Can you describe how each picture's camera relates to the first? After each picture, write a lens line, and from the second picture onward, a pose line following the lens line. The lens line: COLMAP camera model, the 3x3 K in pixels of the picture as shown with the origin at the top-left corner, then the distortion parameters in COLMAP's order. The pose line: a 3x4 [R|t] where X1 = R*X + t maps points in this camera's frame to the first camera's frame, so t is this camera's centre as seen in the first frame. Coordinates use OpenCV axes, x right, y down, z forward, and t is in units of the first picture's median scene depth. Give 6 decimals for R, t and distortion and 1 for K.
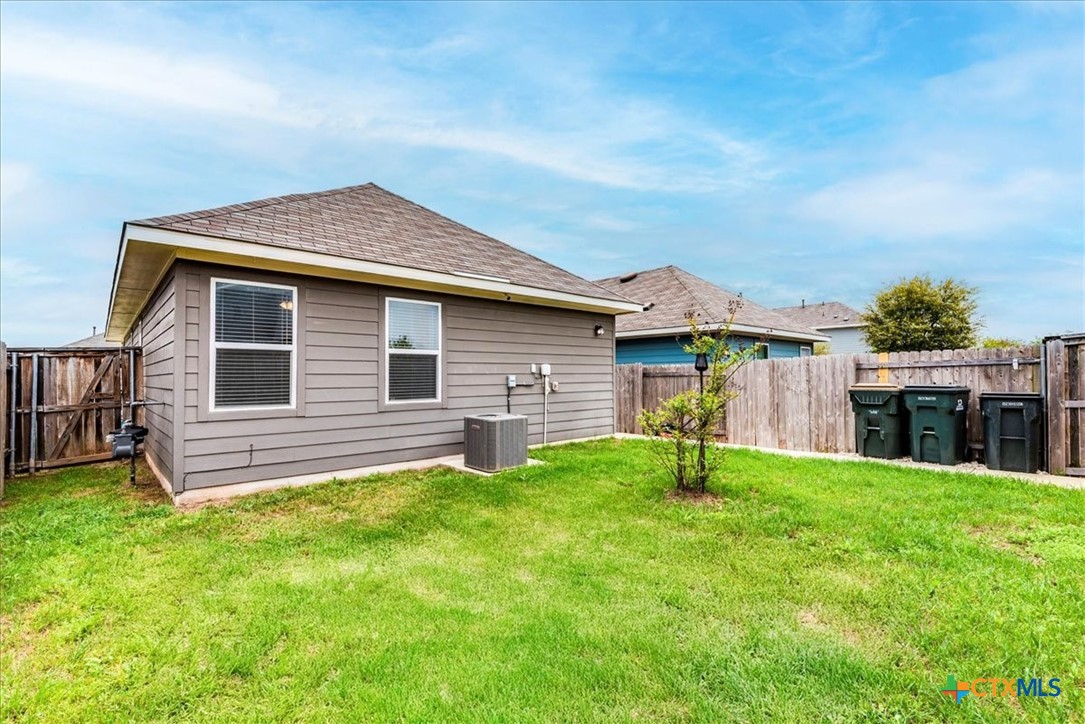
lens RADIAL K [[482.6, 0, 541.7], [0, 482.6, 364.5], [0, 0, 1]] dist [-0.000134, -0.000986]
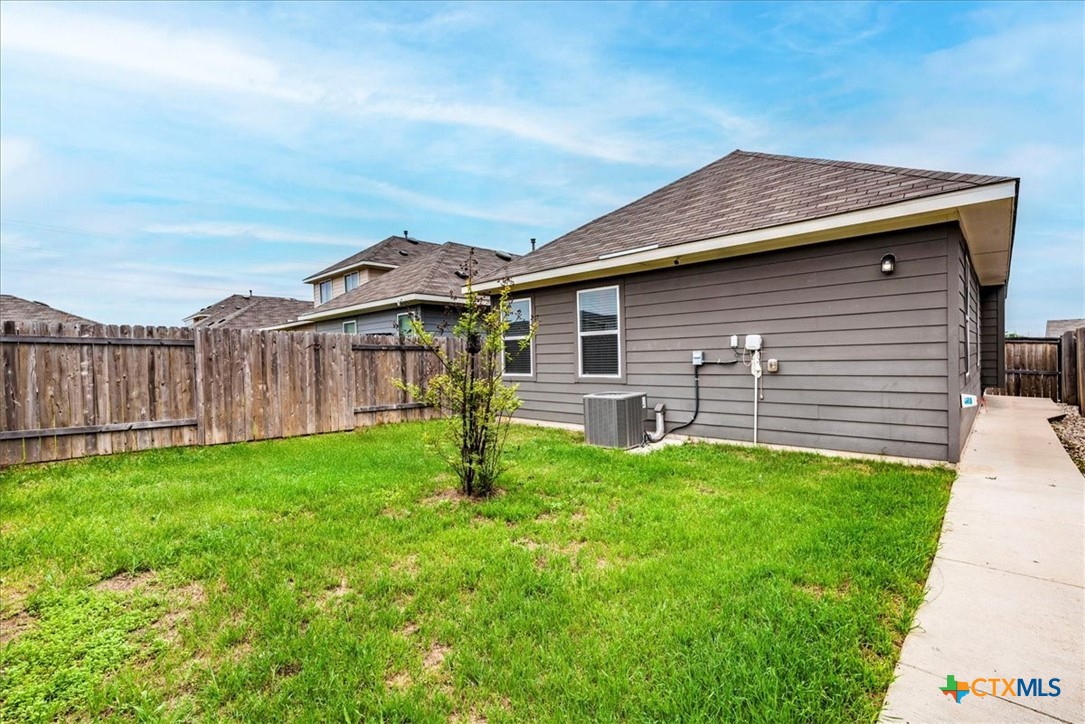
lens RADIAL K [[482.6, 0, 549.4], [0, 482.6, 361.9], [0, 0, 1]] dist [-0.000134, -0.000986]
pose [[0.069557, 0.016310, -0.997445, 0.828902], [0.046268, 0.998738, 0.019558, 0.013759], [0.996504, -0.047510, 0.068715, 0.752563]]
